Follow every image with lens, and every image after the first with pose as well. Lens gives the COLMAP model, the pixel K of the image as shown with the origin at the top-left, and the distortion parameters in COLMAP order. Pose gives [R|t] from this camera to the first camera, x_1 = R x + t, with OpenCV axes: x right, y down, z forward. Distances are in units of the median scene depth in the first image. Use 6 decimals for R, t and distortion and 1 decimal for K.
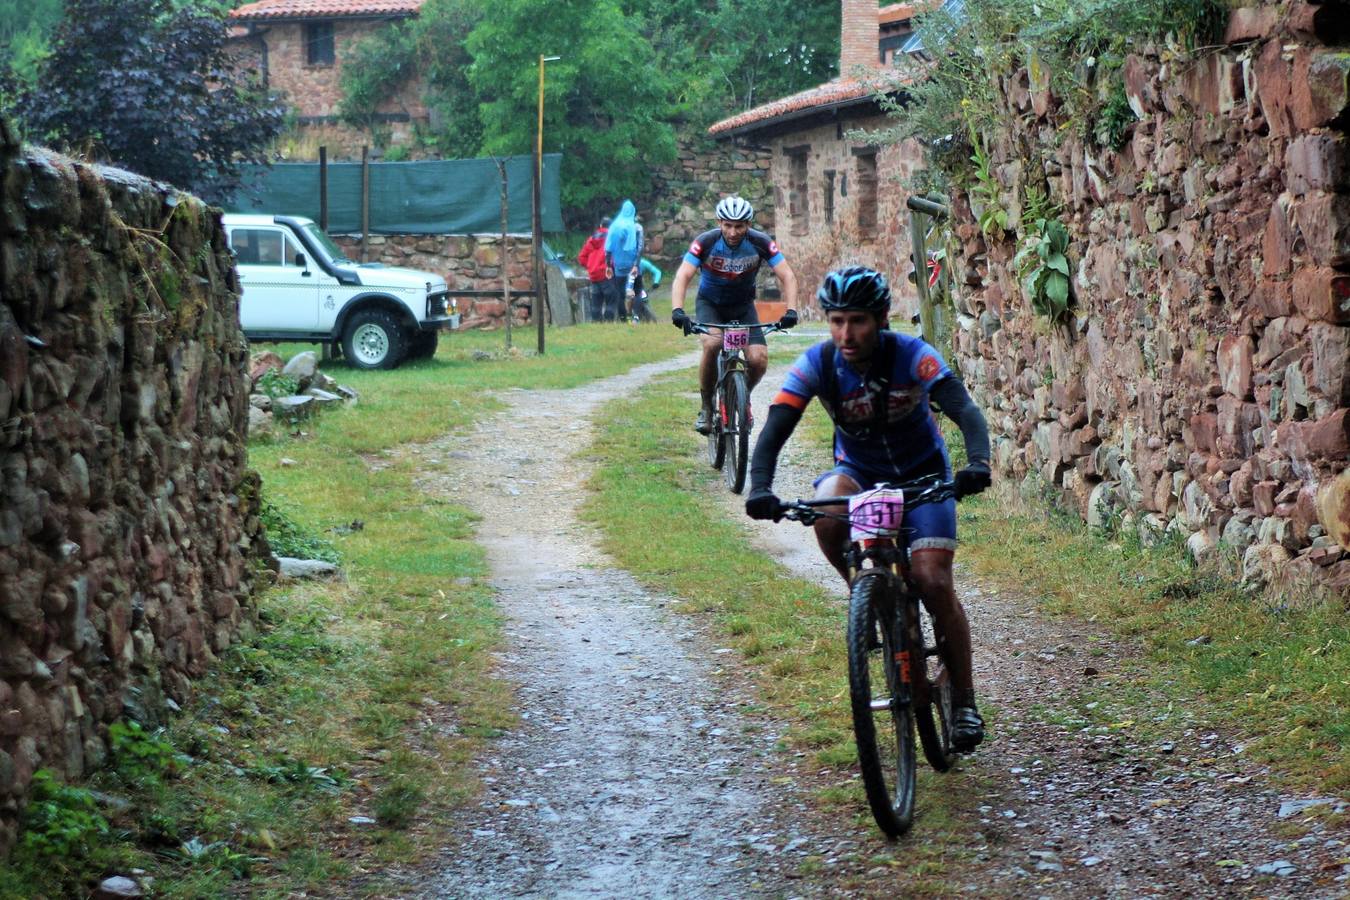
lens RADIAL K [[3975.3, 0, 708.8], [0, 3975.3, 427.0], [0, 0, 1]] dist [0.261145, 0.891085]
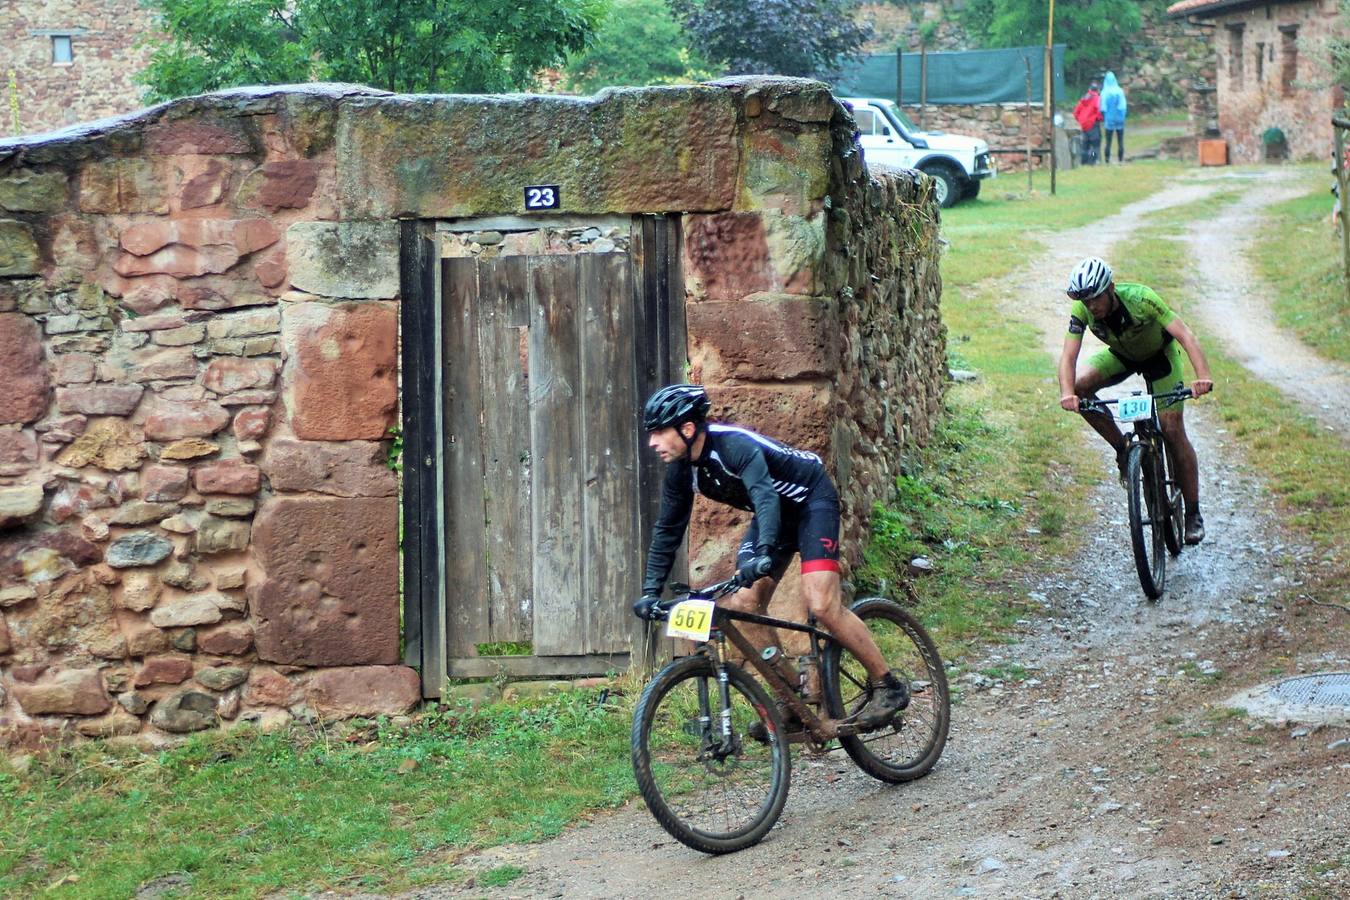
lens RADIAL K [[3891.2, 0, 653.2], [0, 3891.2, 420.6], [0, 0, 1]] dist [0.314122, -0.153287]
pose [[0.994200, 0.008876, -0.107183, -0.058373], [-0.000806, 0.997176, 0.075100, -0.072638], [0.107547, -0.074578, 0.991399, -0.663877]]
